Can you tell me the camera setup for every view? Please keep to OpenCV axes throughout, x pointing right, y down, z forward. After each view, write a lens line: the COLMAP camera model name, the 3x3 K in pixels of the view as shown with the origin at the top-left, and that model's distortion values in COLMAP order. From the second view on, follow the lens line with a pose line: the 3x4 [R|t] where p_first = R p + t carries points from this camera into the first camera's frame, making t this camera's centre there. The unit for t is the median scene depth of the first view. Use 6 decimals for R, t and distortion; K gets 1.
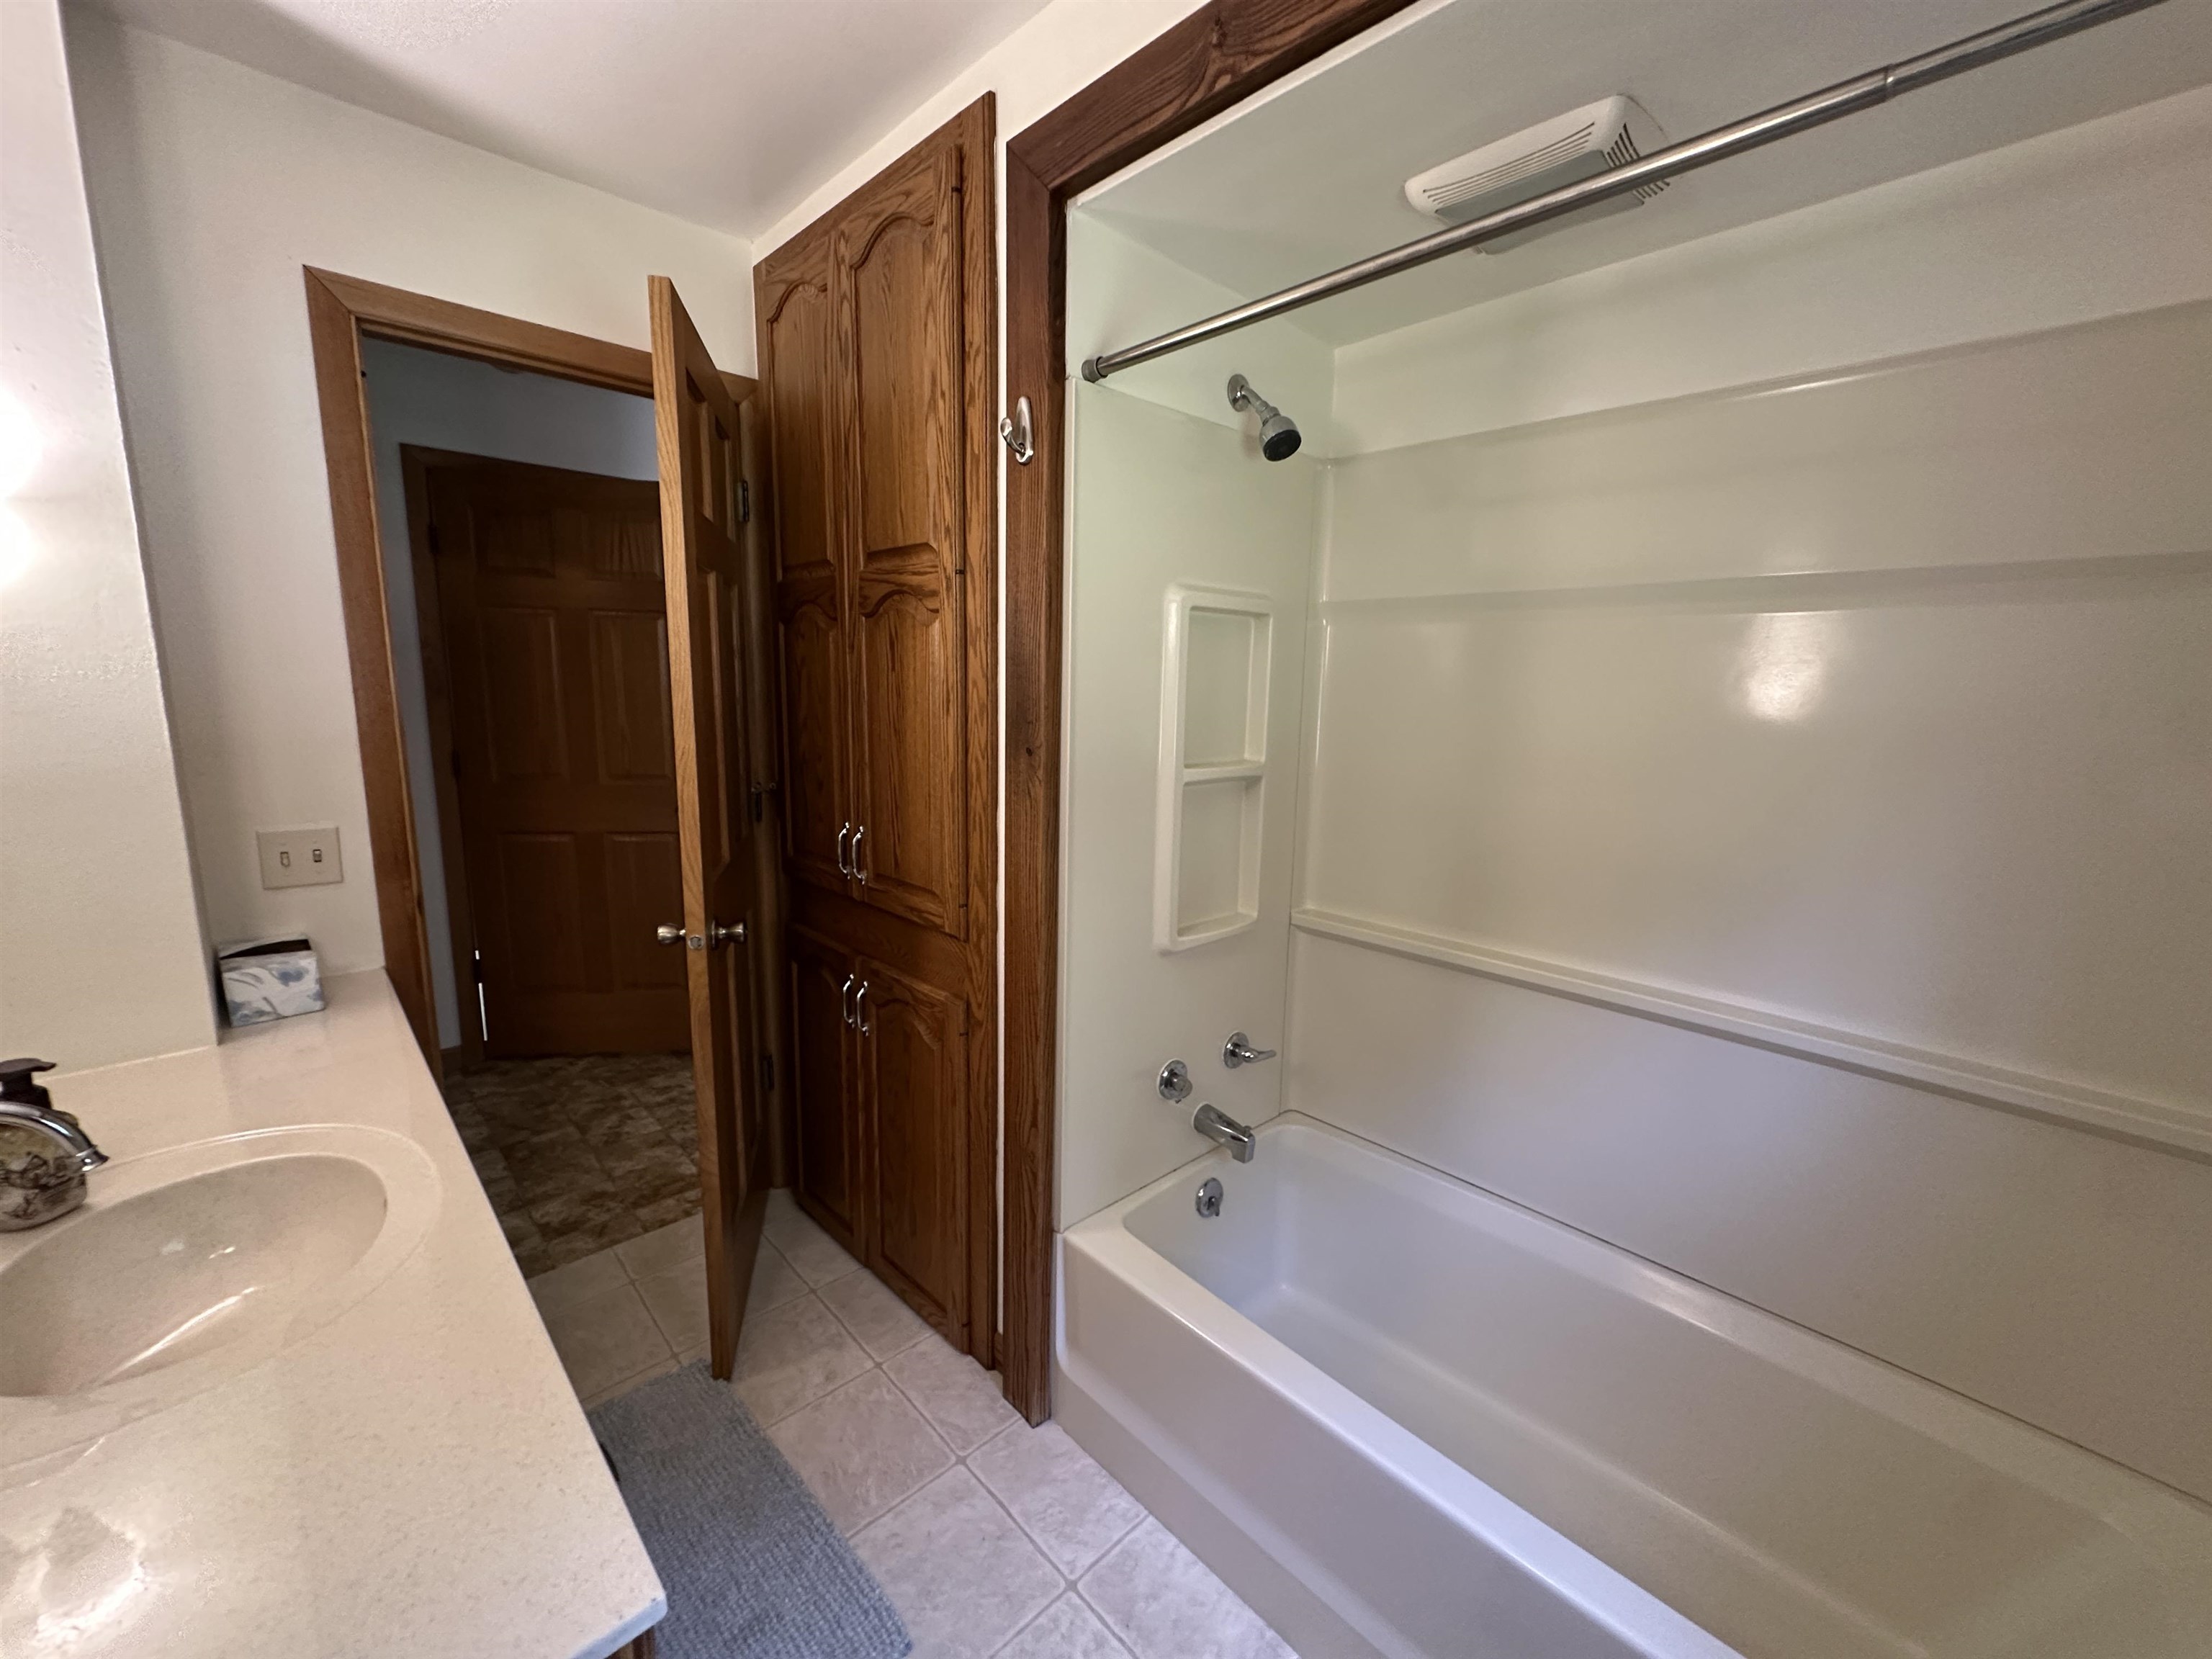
lens RADIAL K [[878.5, 0, 1109.0], [0, 878.5, 831.0], [0, 0, 1]] dist [0.000702, -0.000162]
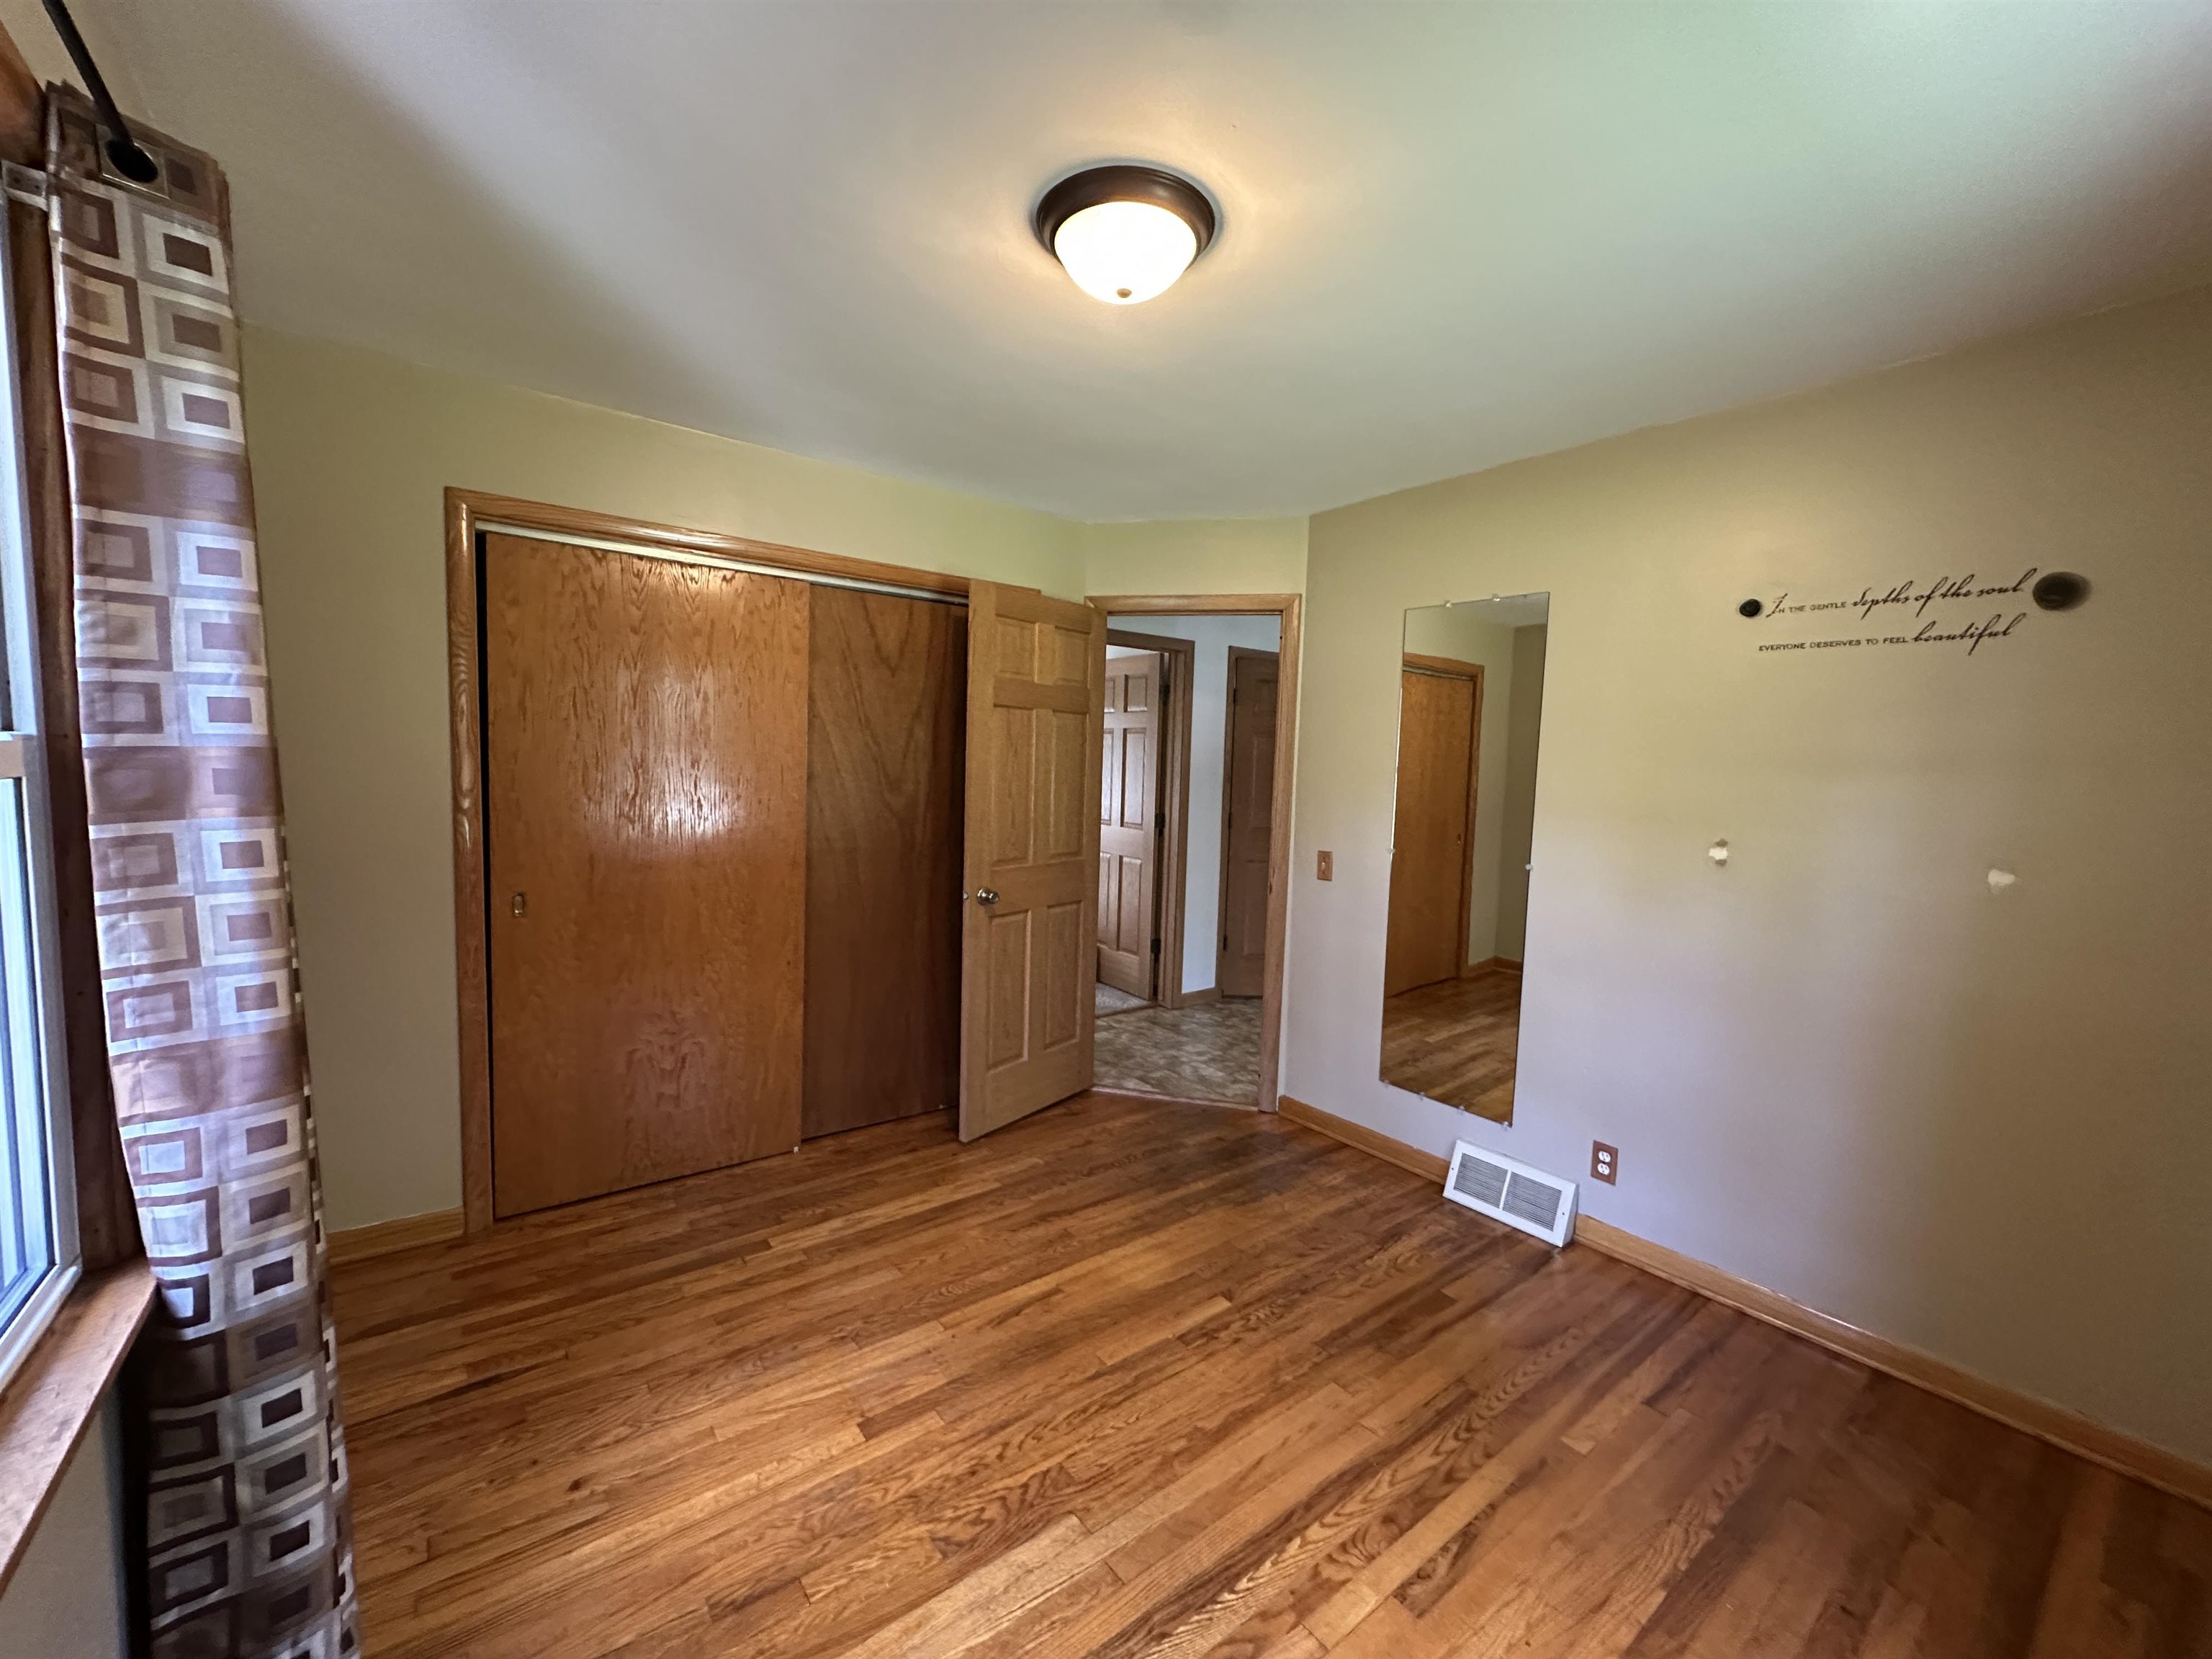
lens RADIAL K [[878.5, 0, 1103.1], [0, 878.5, 836.6], [0, 0, 1]] dist [0.000702, -0.000162]
pose [[0.994367, 0.016302, -0.104727, -0.535315], [-0.025137, 0.996182, -0.083606, 0.067096], [0.102964, 0.085767, 0.990980, -0.481742]]
